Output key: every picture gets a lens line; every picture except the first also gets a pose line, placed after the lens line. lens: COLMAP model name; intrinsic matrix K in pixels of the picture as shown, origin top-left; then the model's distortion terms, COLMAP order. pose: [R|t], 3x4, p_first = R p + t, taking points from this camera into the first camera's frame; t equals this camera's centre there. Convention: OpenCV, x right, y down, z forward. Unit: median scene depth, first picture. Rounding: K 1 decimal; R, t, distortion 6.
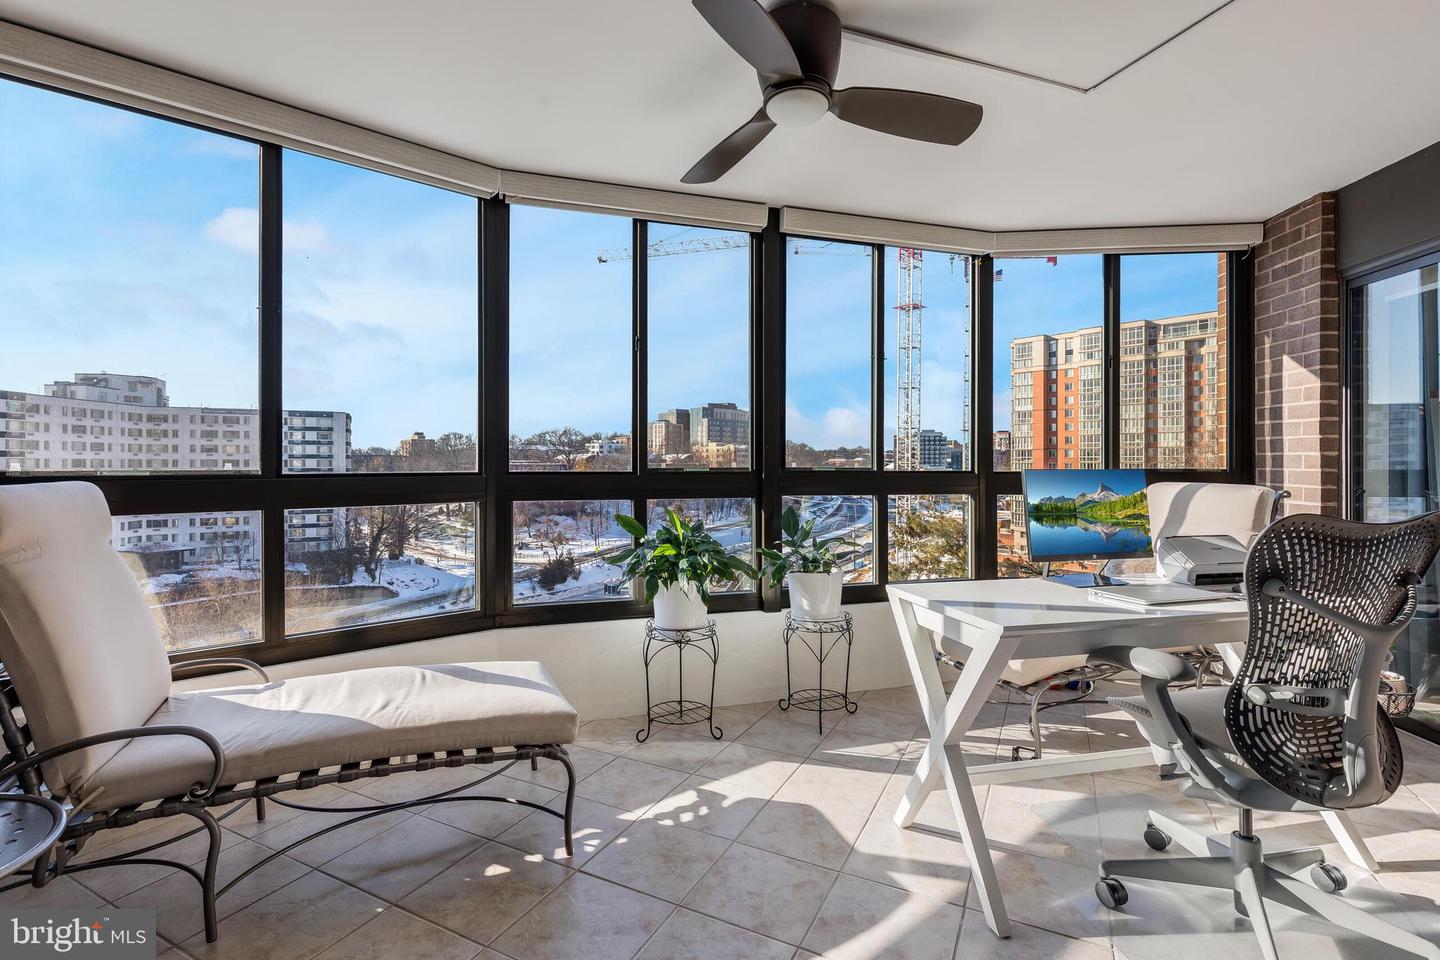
lens RADIAL K [[656.6, 0, 722.4], [0, 656.6, 467.9], [0, 0, 1]] dist [0.002904, 0.000733]
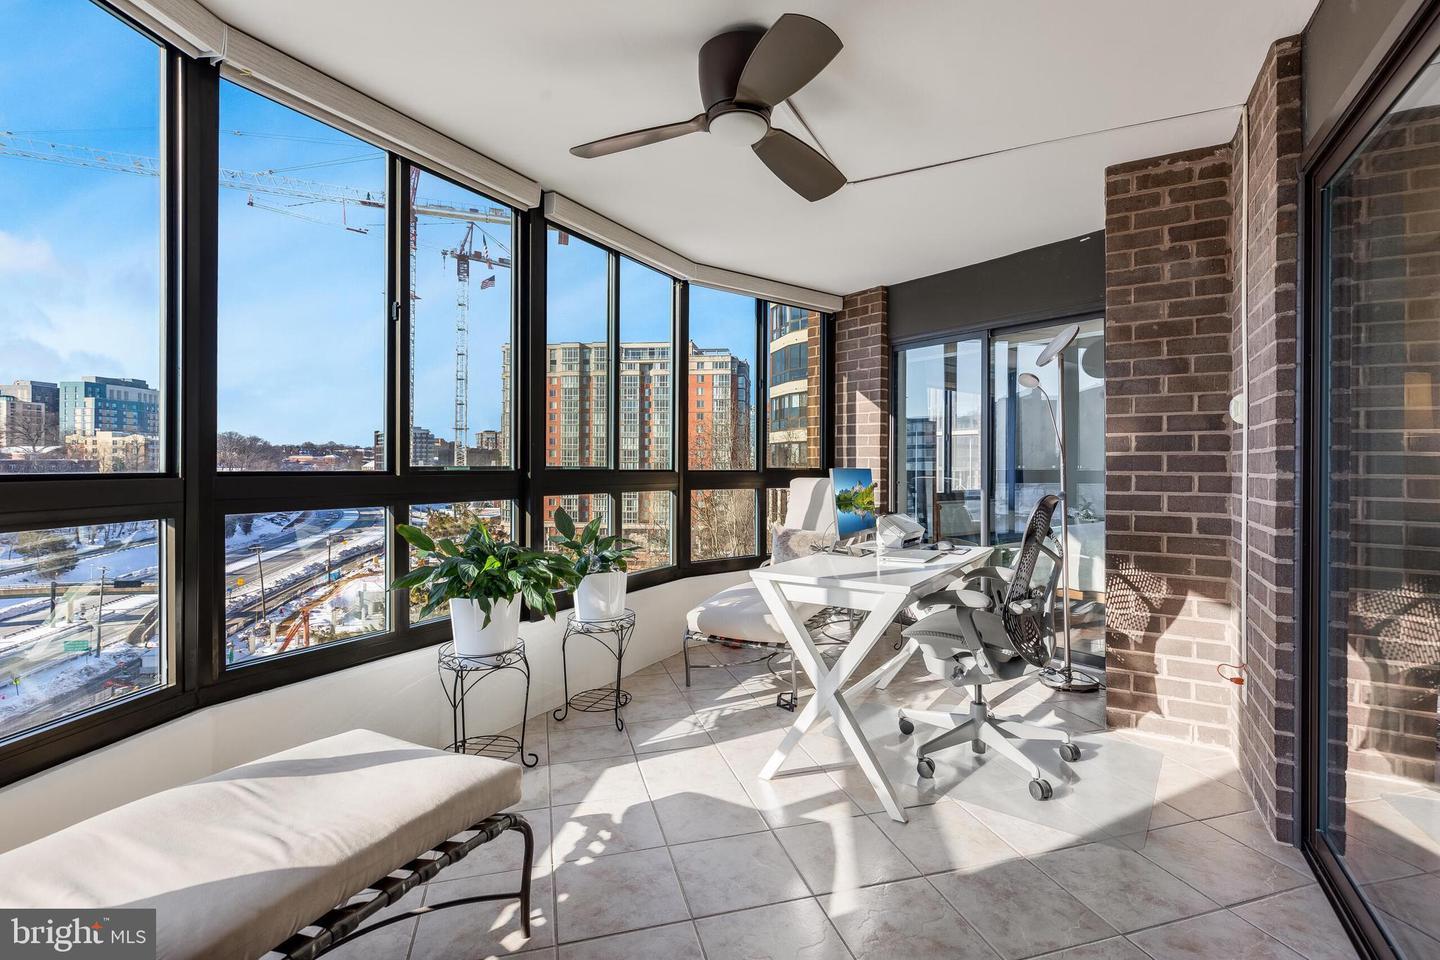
lens RADIAL K [[649.7, 0, 719.9], [0, 649.7, 470.0], [0, 0, 1]] dist [0.003062, -0.000121]
pose [[0.736178, -0.001919, 0.676785, -0.375594], [-0.001674, 0.999988, 0.004656, -0.000133], [-0.676786, -0.004561, 0.736166, 0.150239]]
